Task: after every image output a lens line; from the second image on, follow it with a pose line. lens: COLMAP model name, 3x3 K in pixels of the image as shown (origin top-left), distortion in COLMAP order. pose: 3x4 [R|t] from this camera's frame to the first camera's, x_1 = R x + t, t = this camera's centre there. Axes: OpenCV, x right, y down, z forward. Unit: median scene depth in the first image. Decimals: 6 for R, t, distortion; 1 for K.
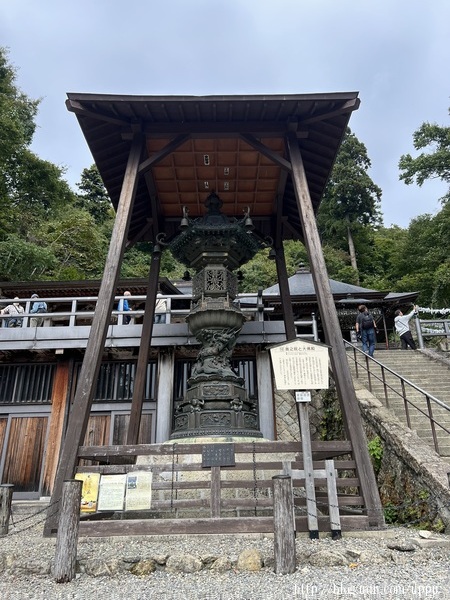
lens RADIAL K [[441.9, 0, 225.0], [0, 441.9, 300.0], [0, 0, 1]] dist [0.081136, -0.141513]
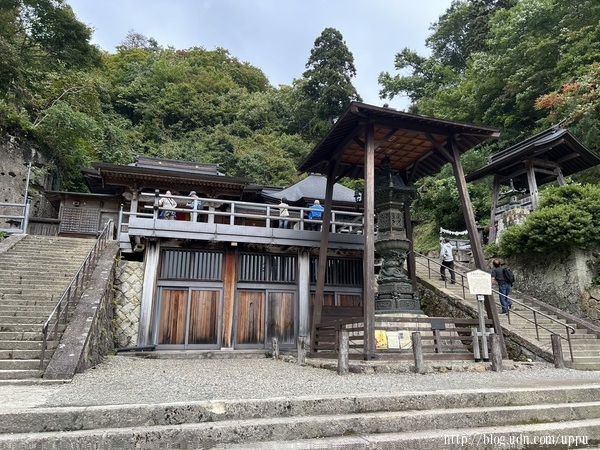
lens RADIAL K [[441.9, 0, 296.3], [0, 441.9, 226.6], [0, 0, 1]] dist [0.081136, -0.141513]
pose [[0.948080, 0.099084, 0.302203, -0.603047], [-0.133692, 0.986360, 0.096022, -0.089232], [-0.288566, -0.131439, 0.948395, -0.310992]]
